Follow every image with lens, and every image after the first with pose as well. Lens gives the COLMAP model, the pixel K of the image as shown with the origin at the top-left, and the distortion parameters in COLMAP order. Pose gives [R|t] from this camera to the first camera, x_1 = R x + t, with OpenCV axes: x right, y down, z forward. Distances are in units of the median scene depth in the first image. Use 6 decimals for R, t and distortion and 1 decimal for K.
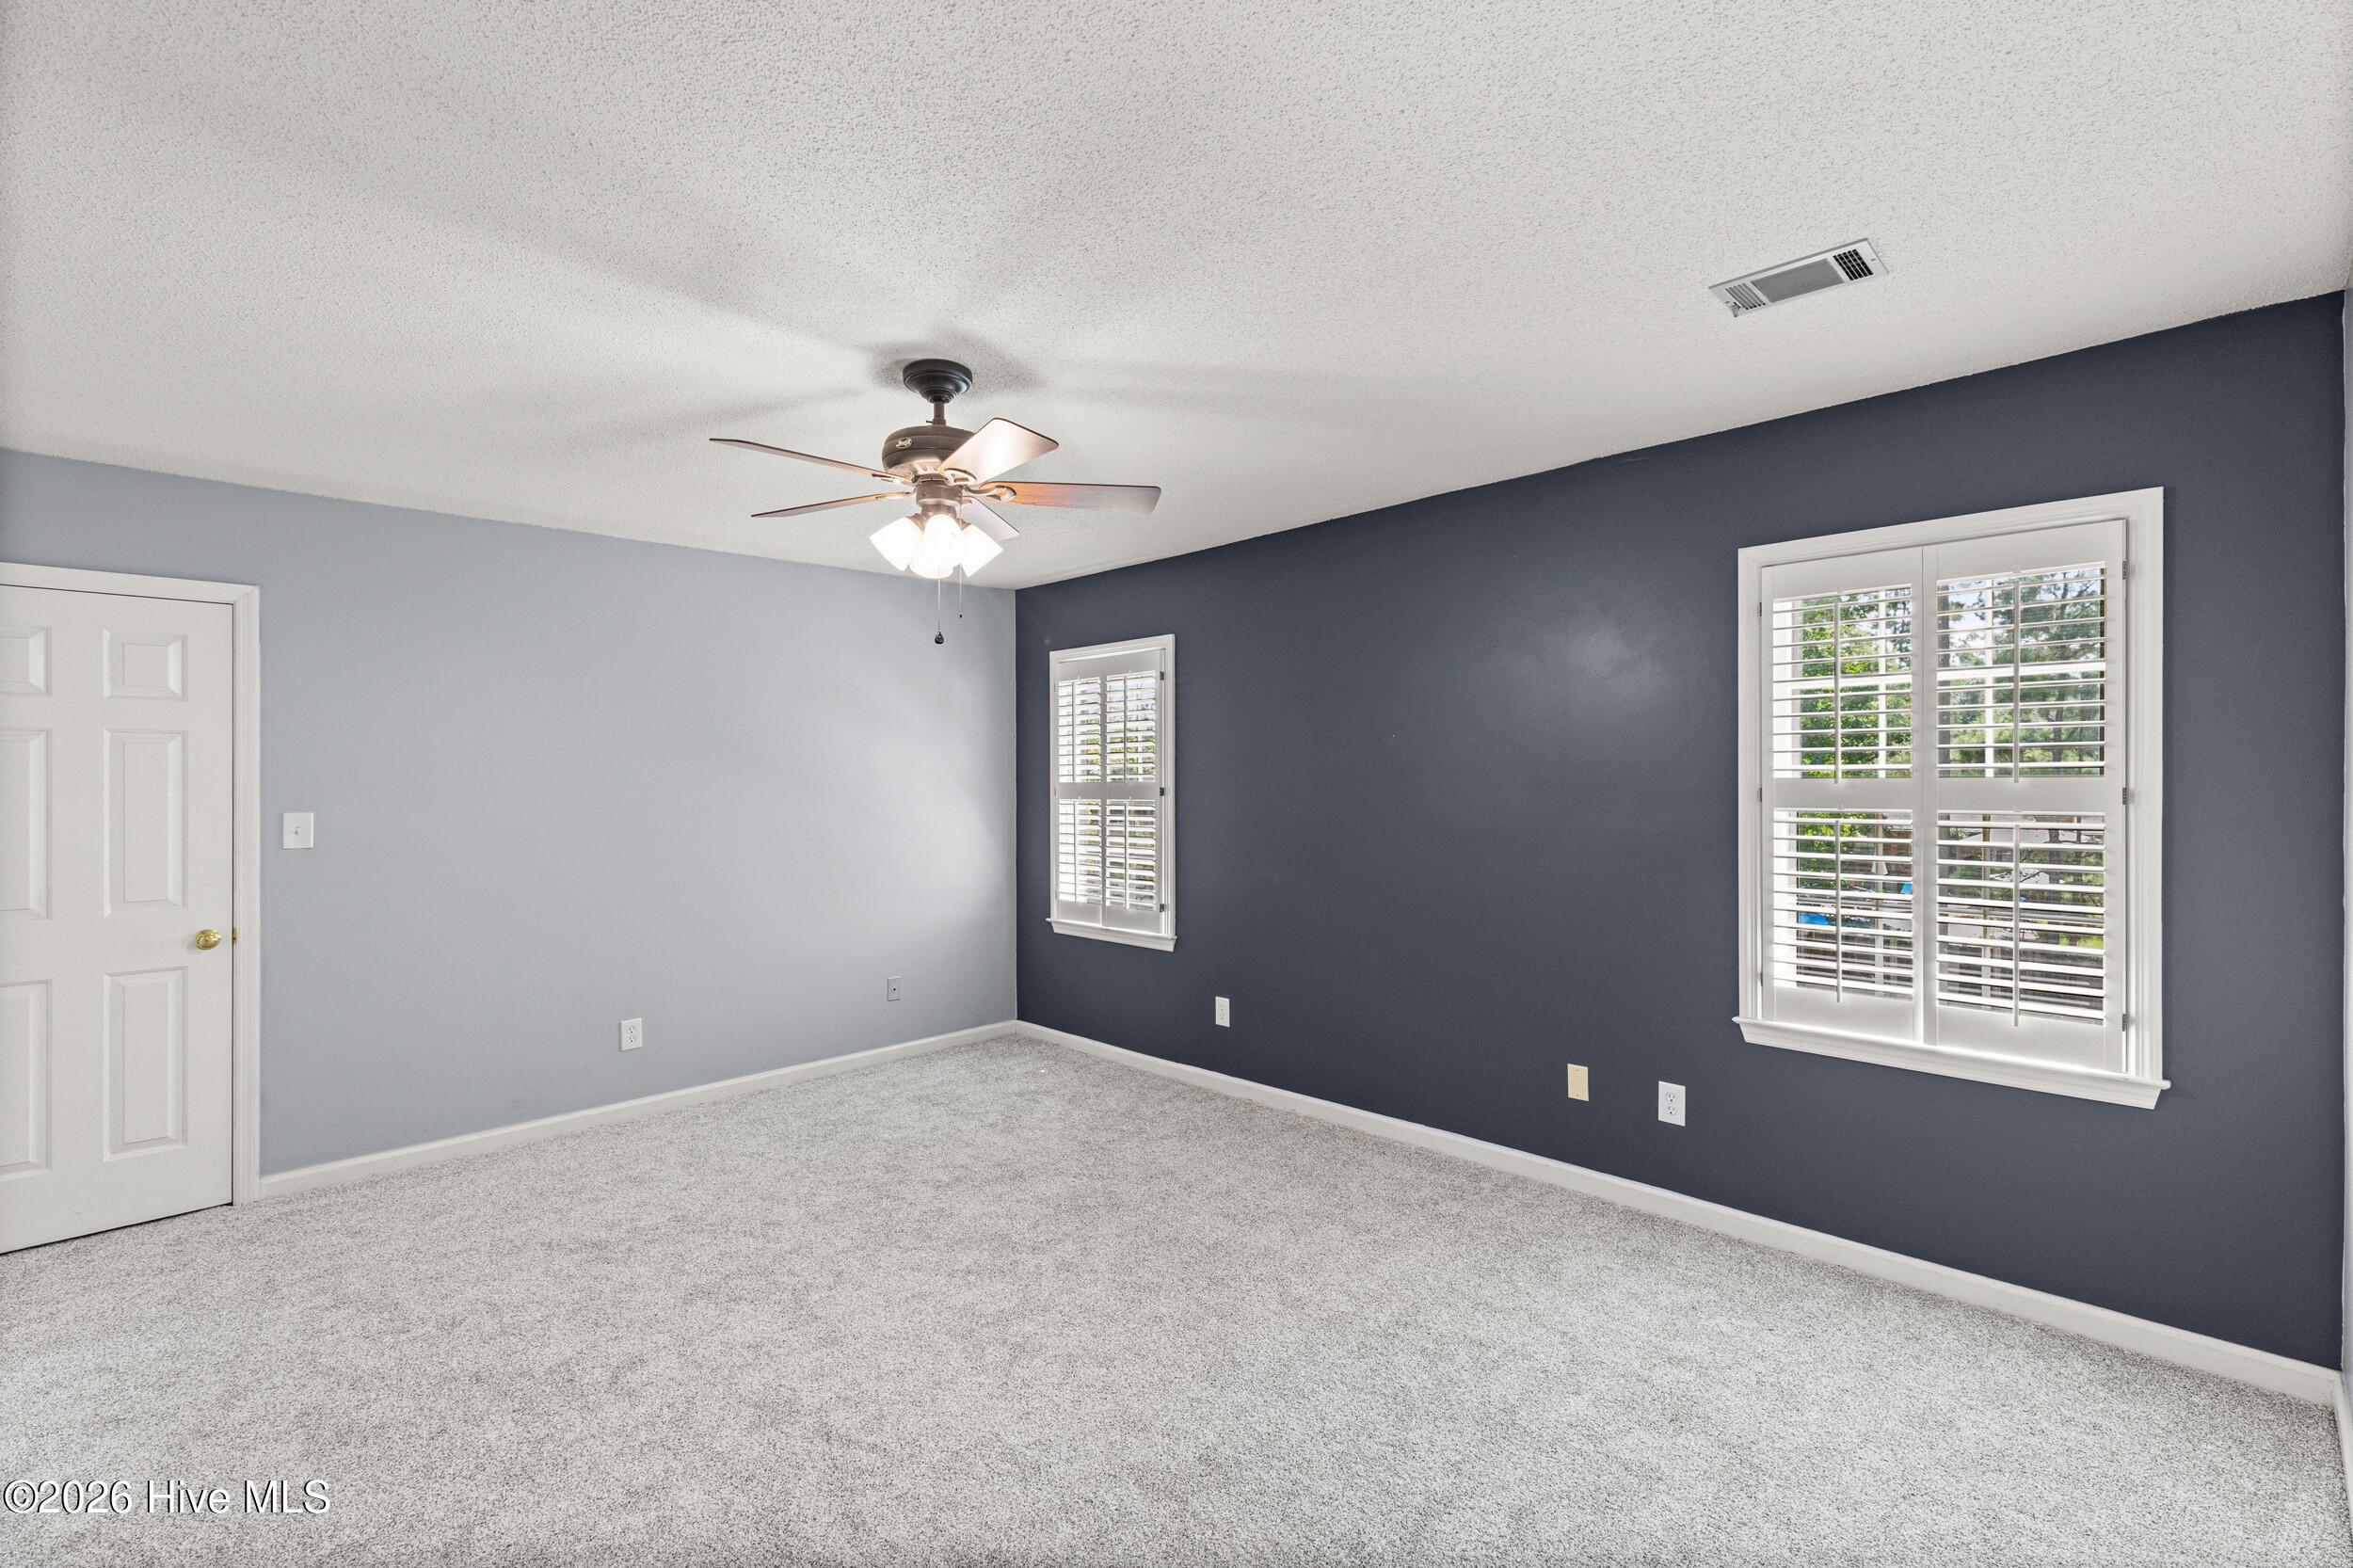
lens RADIAL K [[1062.3, 0, 1181.6], [0, 1062.3, 779.6], [0, 0, 1]] dist [0.003973, 0.000230]
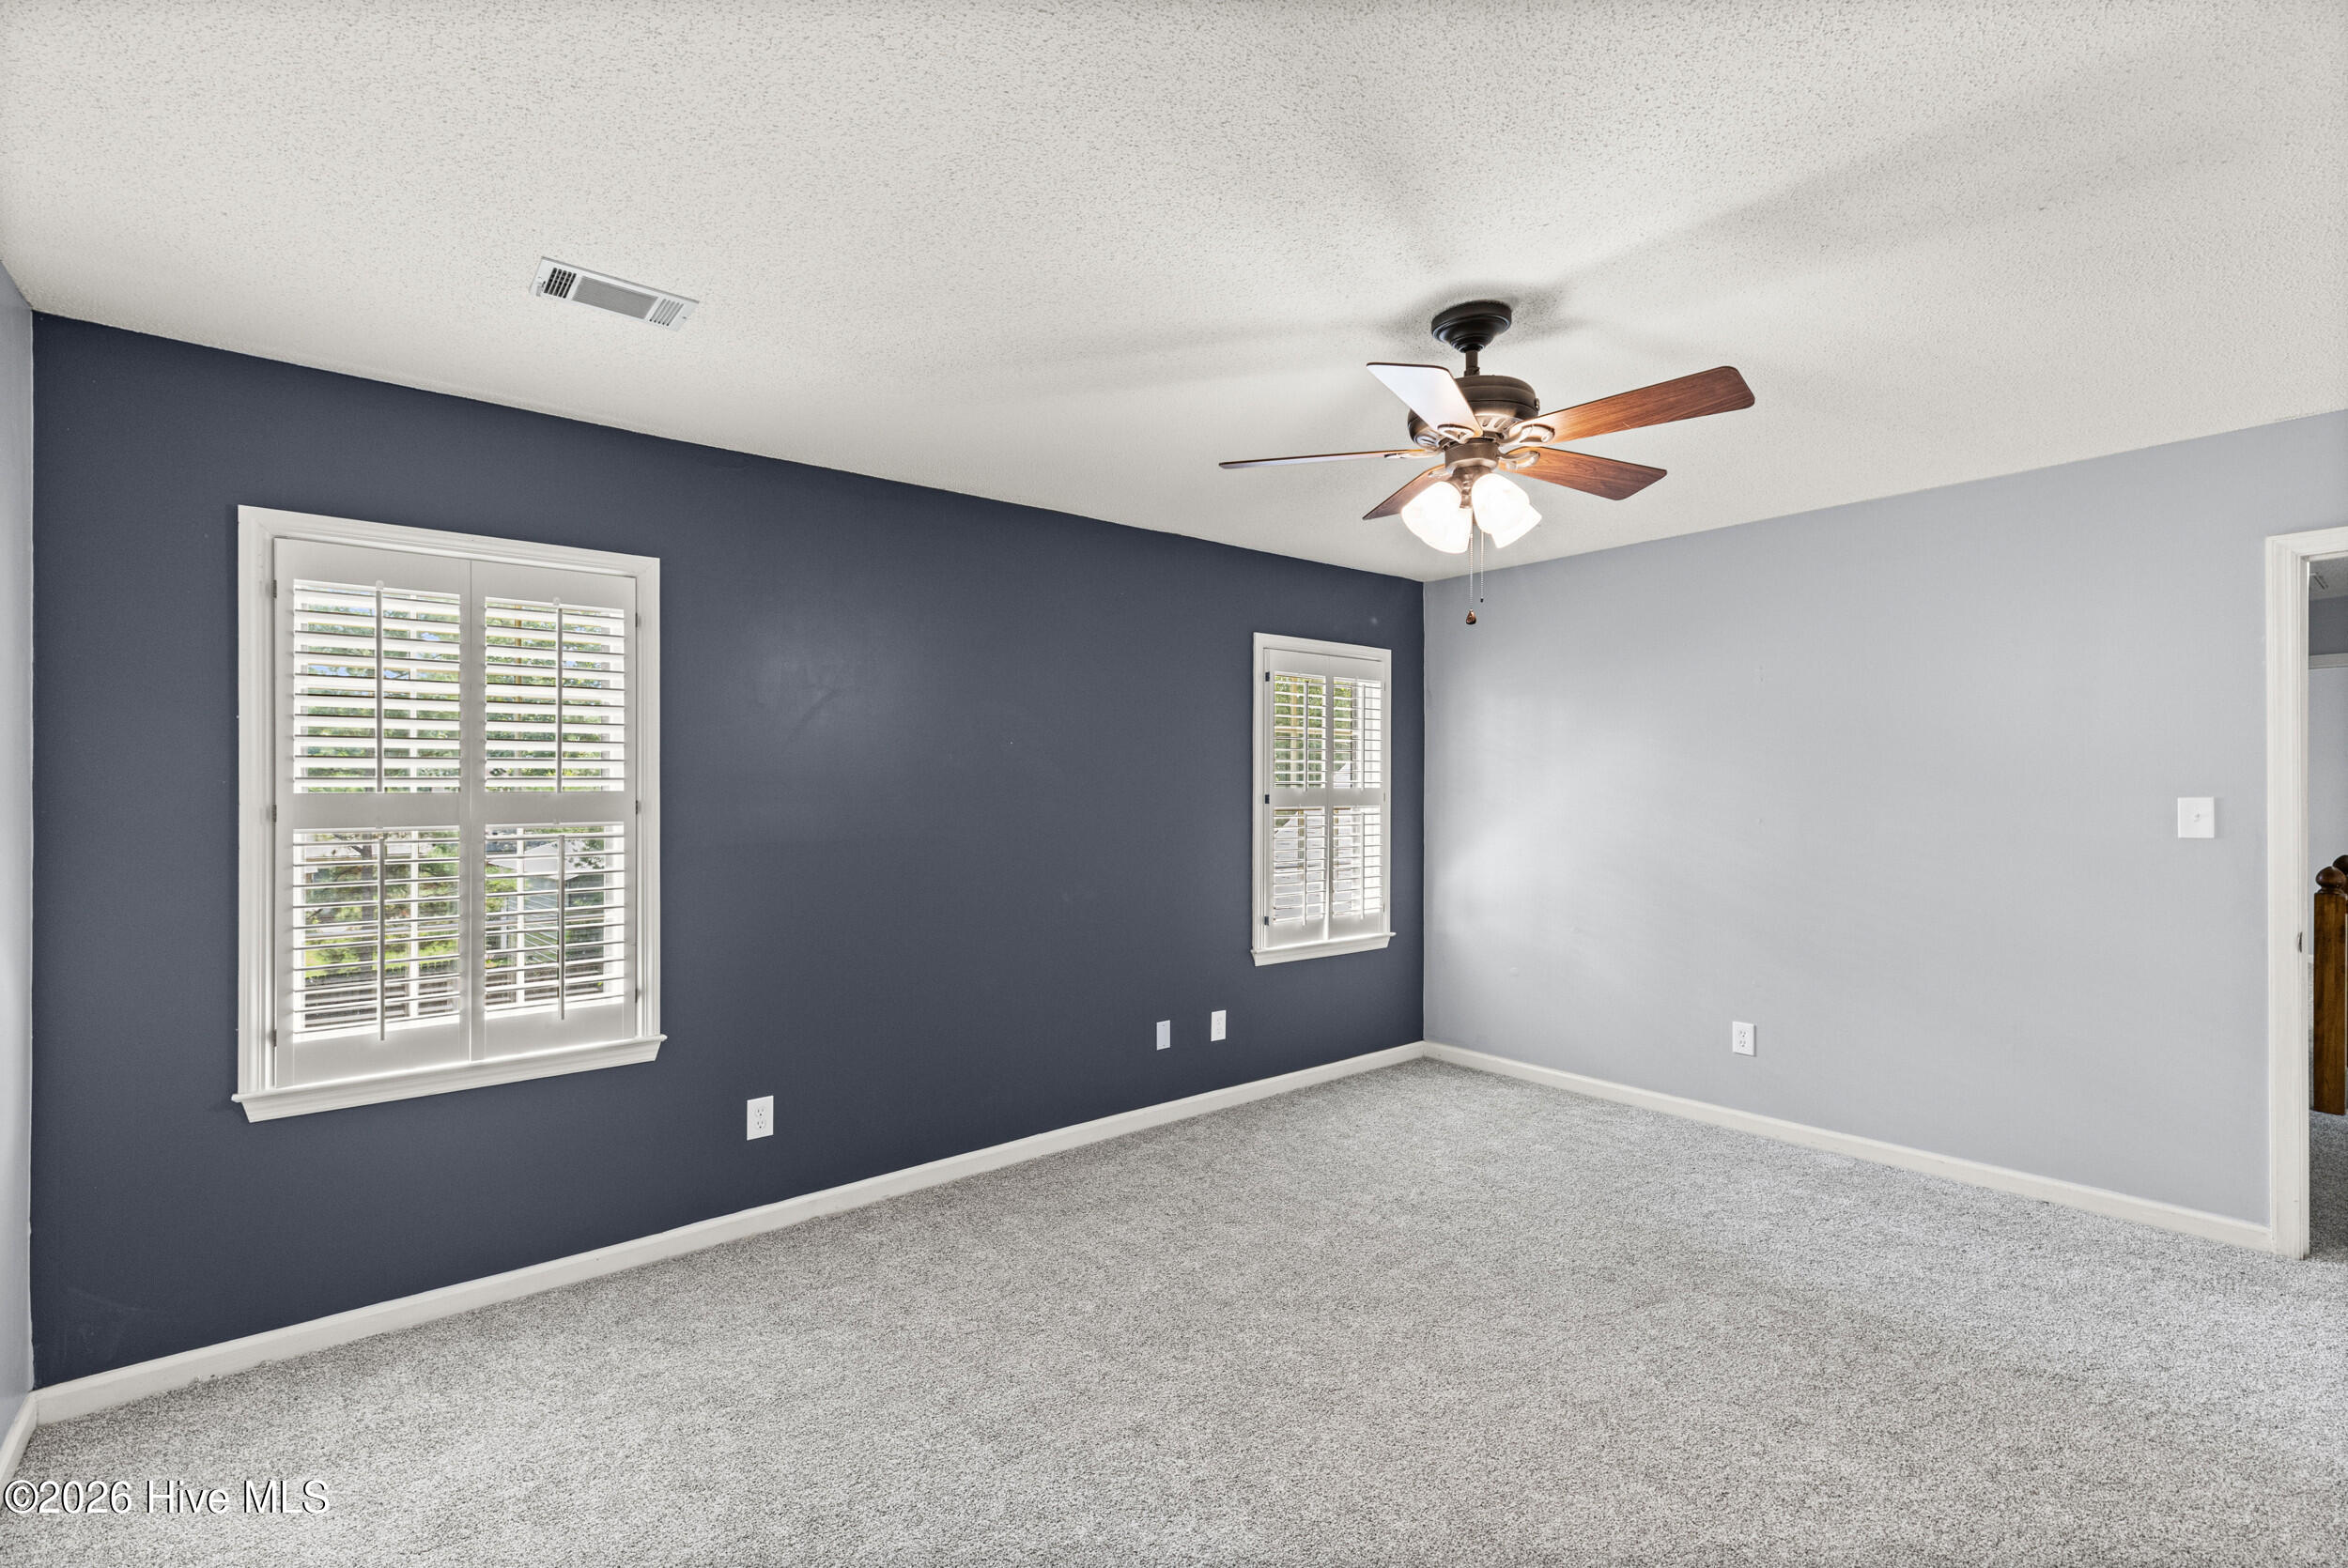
lens RADIAL K [[1059.9, 0, 1179.1], [0, 1059.9, 779.7], [0, 0, 1]] dist [0.003973, 0.000230]
pose [[0.093614, 0.012548, 0.995529, -0.595845], [0.006871, 0.999889, -0.013249, 0.005418], [-0.995585, 0.008080, 0.093517, 0.613370]]
